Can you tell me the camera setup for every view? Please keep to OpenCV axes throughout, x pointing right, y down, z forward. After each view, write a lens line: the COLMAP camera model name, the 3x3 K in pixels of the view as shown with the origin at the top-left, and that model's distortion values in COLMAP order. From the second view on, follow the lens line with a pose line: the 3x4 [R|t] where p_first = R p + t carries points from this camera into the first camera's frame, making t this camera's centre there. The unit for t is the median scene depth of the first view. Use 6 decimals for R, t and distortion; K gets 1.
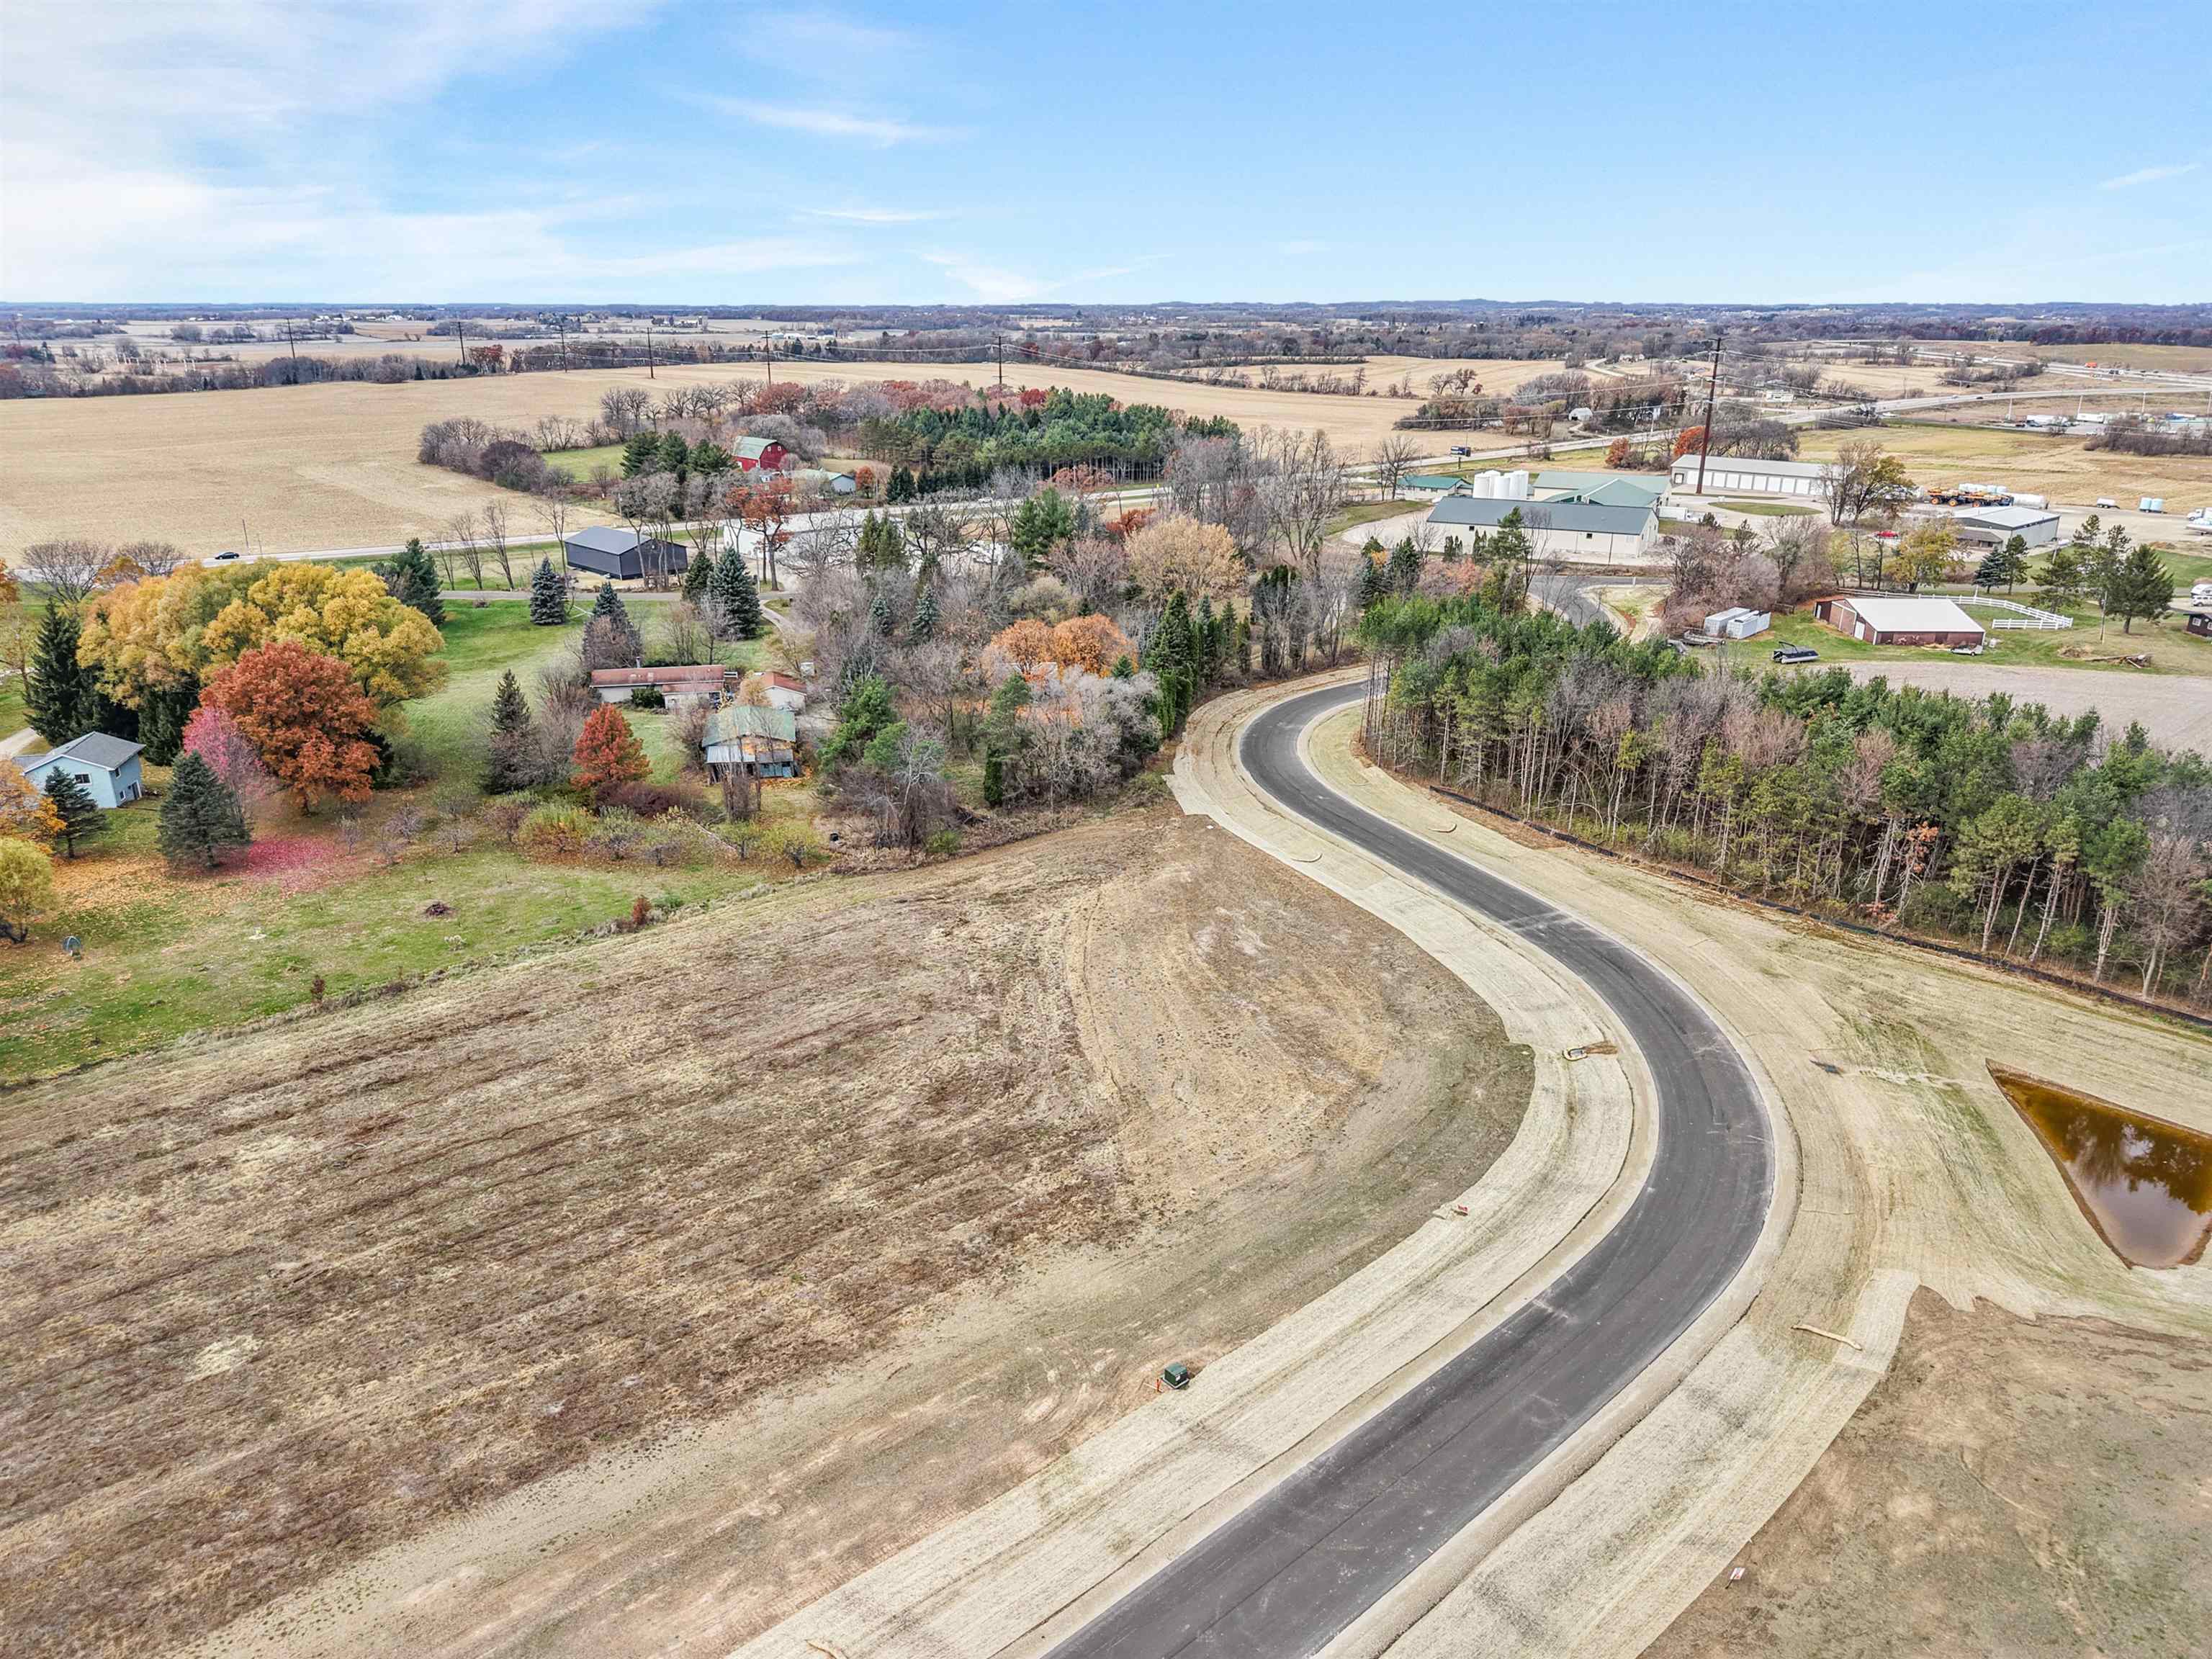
lens RADIAL K [[1523.4, 0, 1095.0], [0, 1523.4, 828.9], [0, 0, 1]] dist [0.027266, -0.031686]
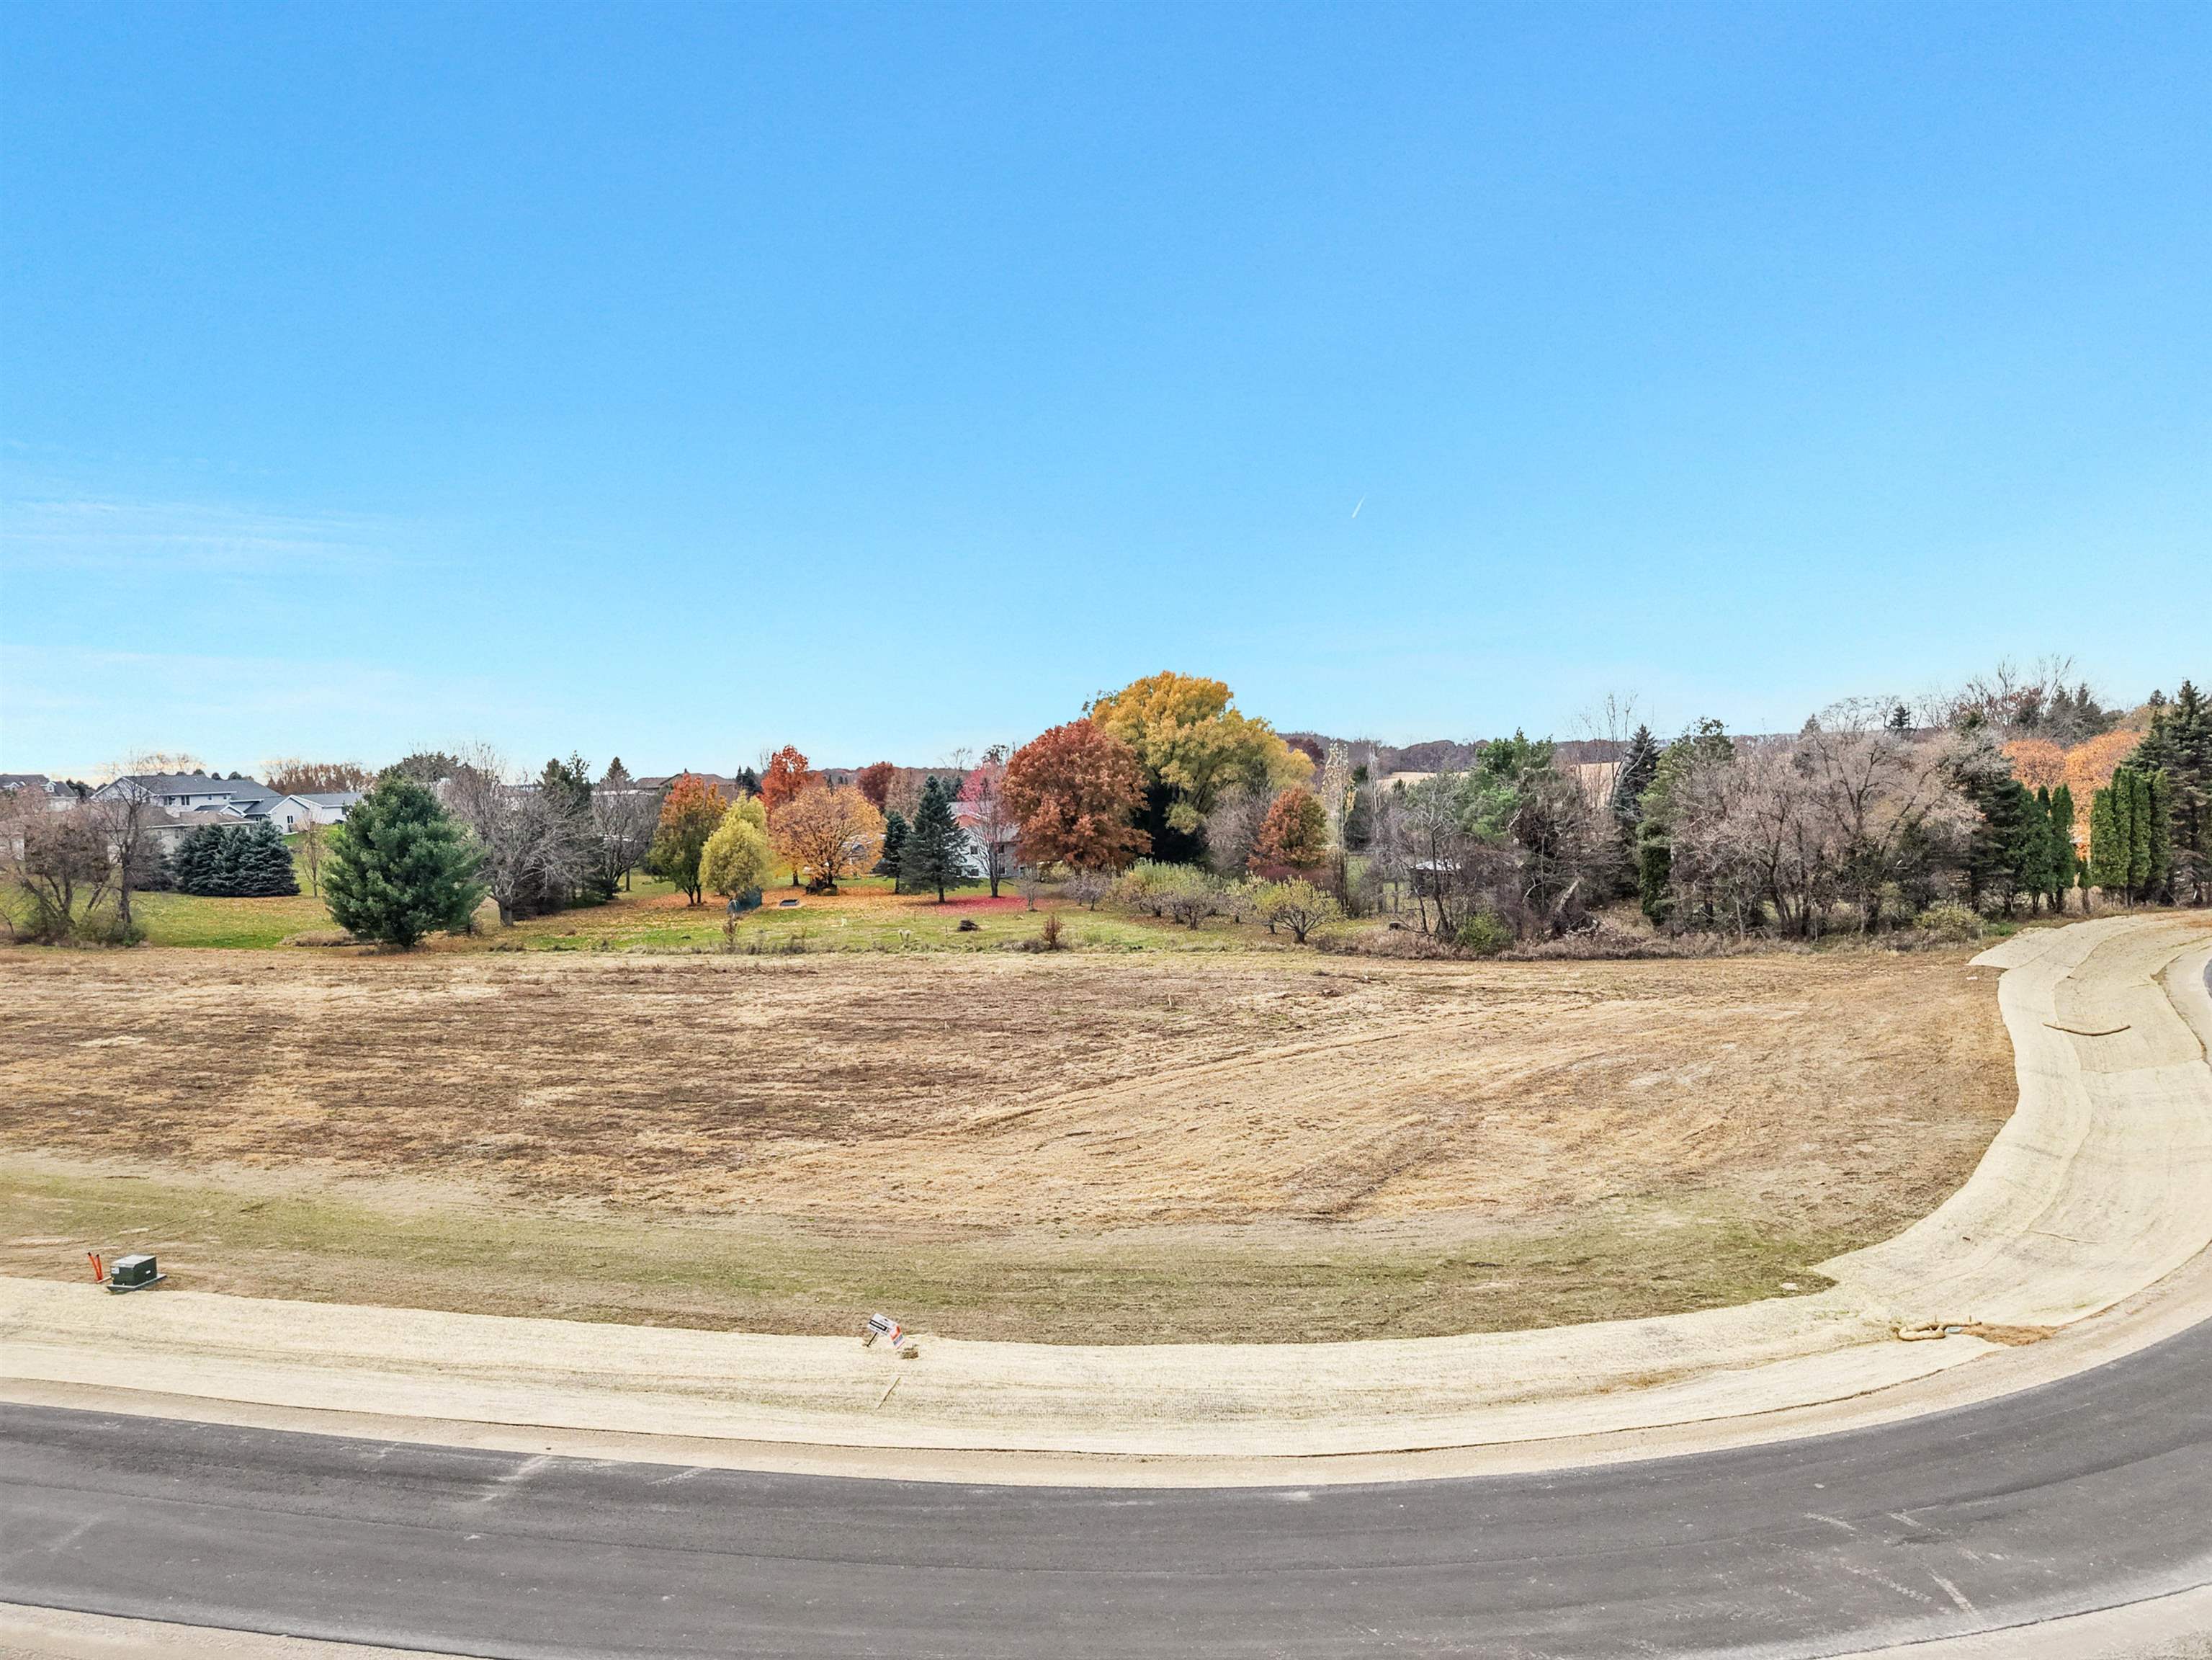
lens RADIAL K [[1573.9, 0, 1087.2], [0, 1573.9, 831.9], [0, 0, 1]] dist [0.053223, -0.071600]
pose [[0.546142, 0.012385, -0.837601, 0.561919], [-0.232298, 0.962915, -0.137228, 0.146799], [0.804839, 0.269519, 0.528766, 0.696048]]
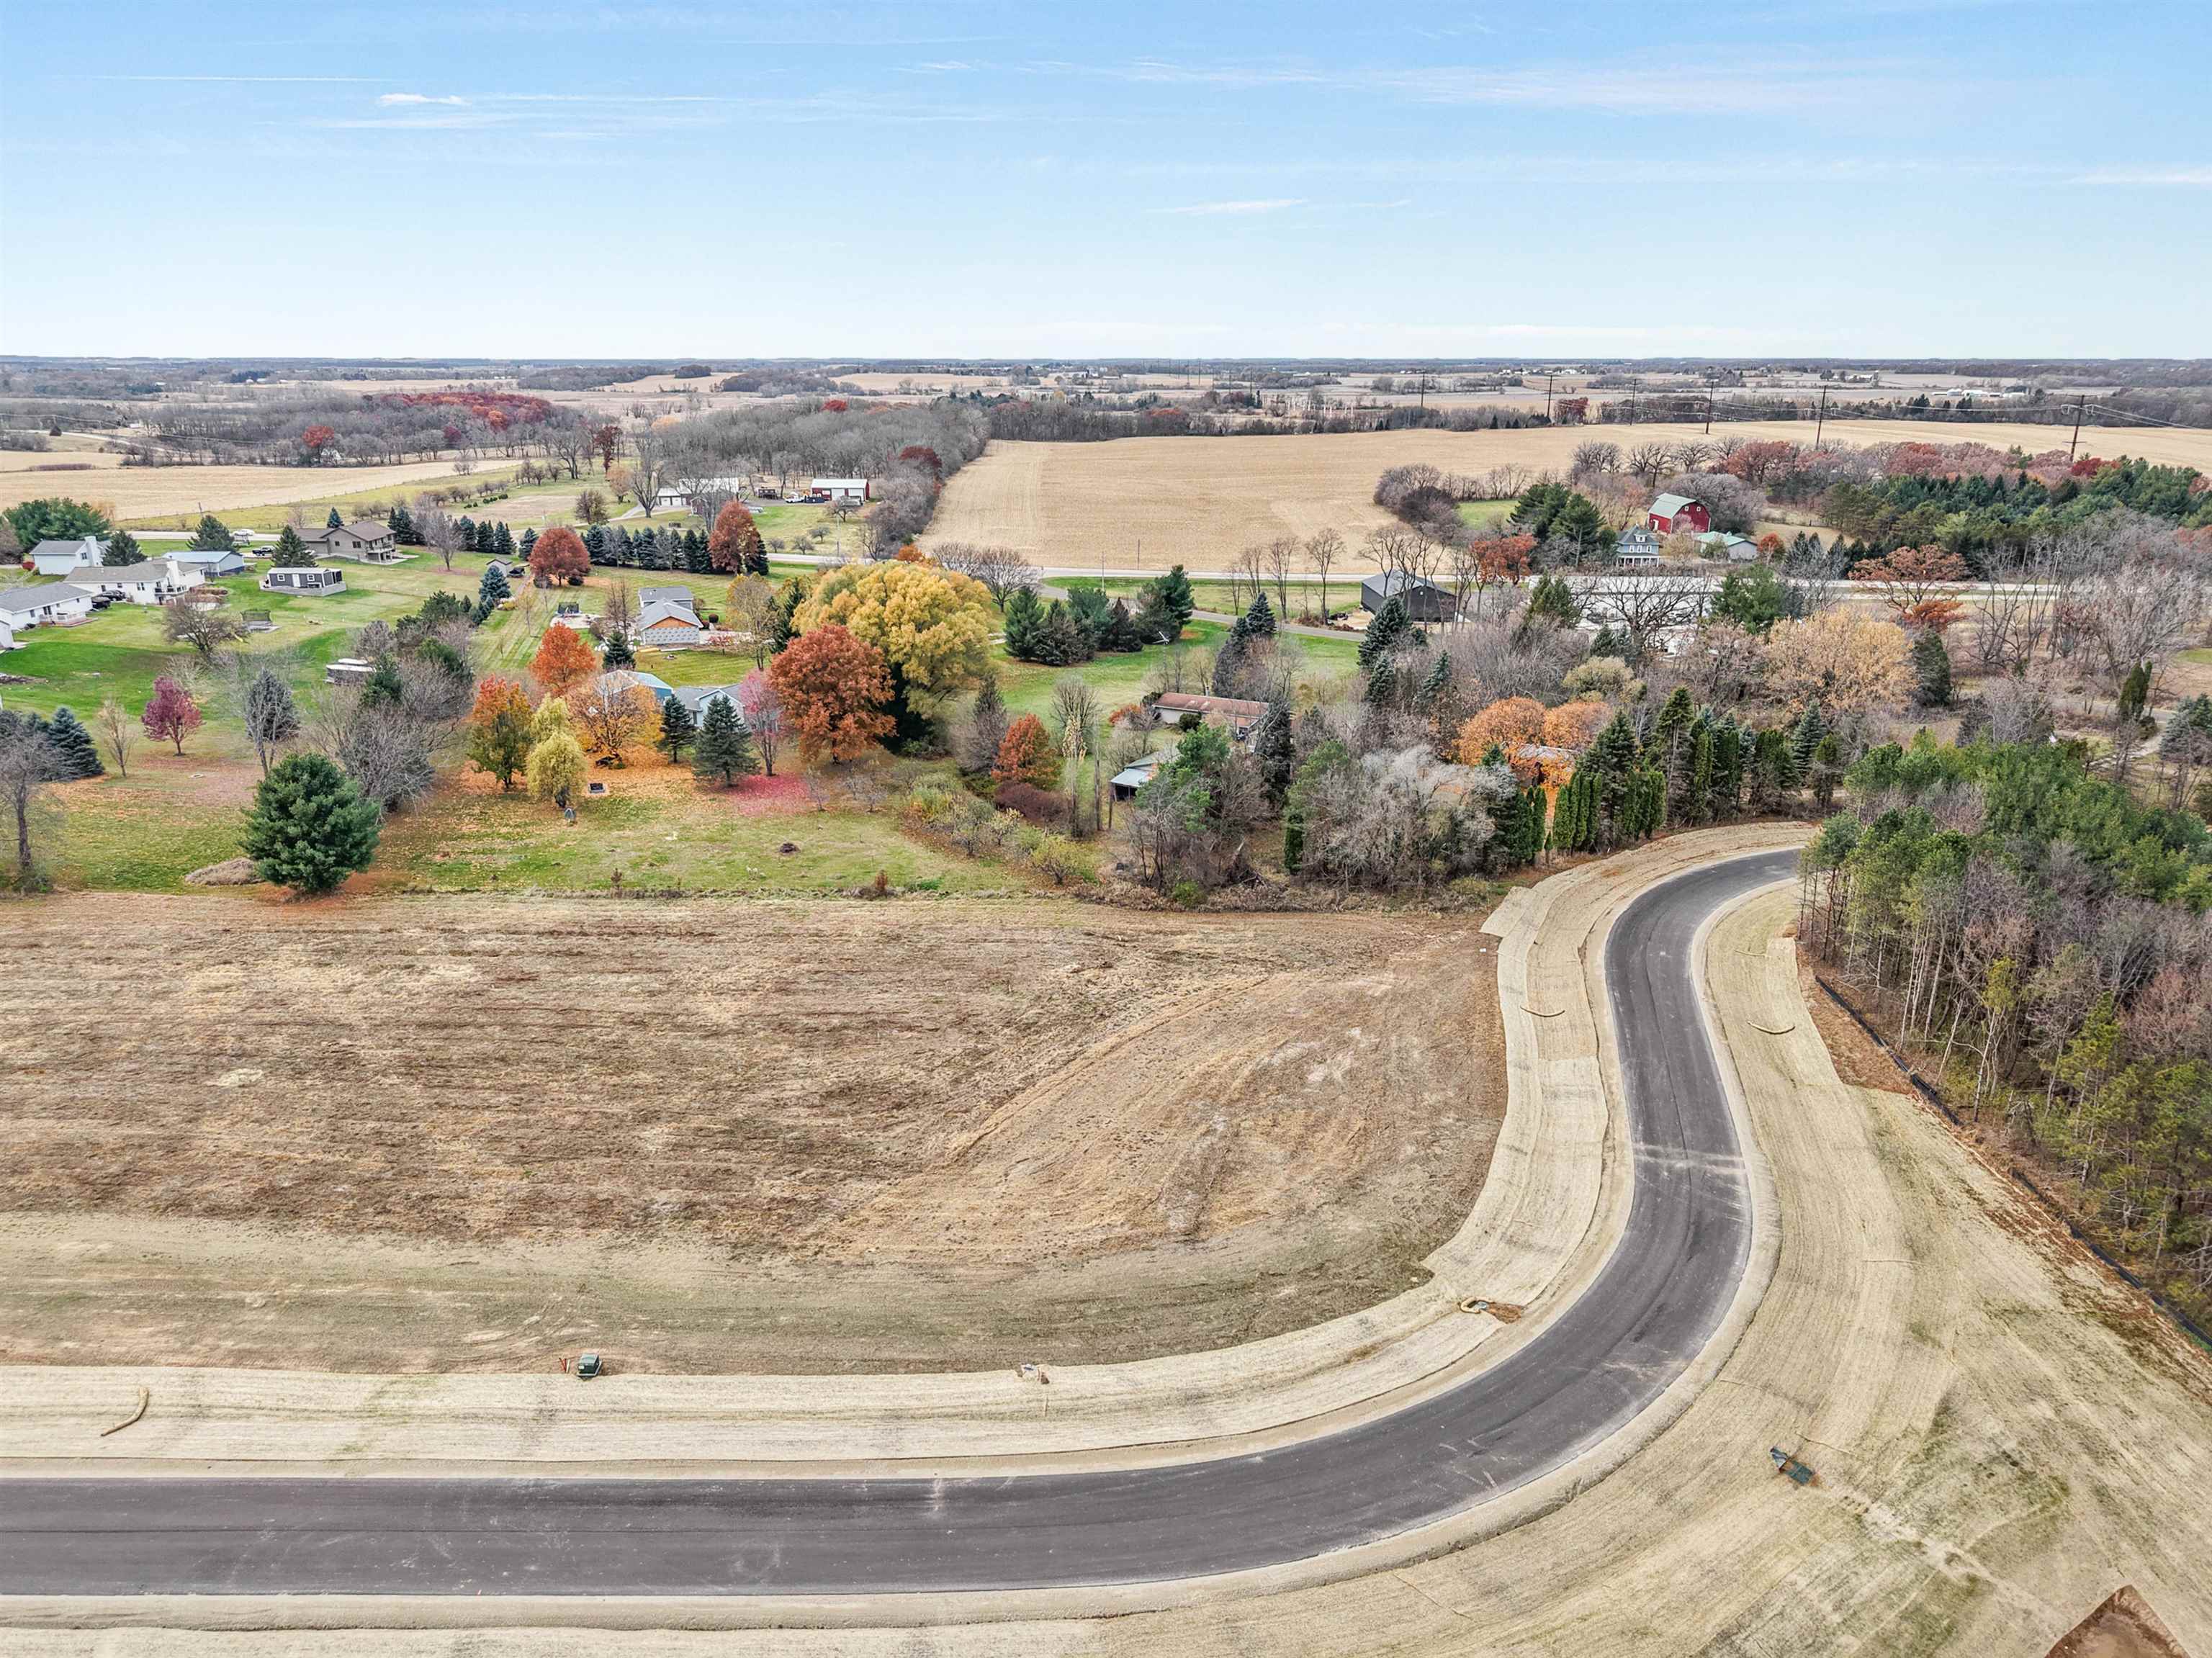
lens RADIAL K [[1509.7, 0, 1087.3], [0, 1509.7, 829.4], [0, 0, 1]] dist [0.043980, -0.062932]
pose [[0.751593, 0.196397, -0.629711, 0.671772], [-0.215027, 0.975448, 0.047581, -0.094159], [0.623595, 0.099643, 0.775371, 0.275726]]
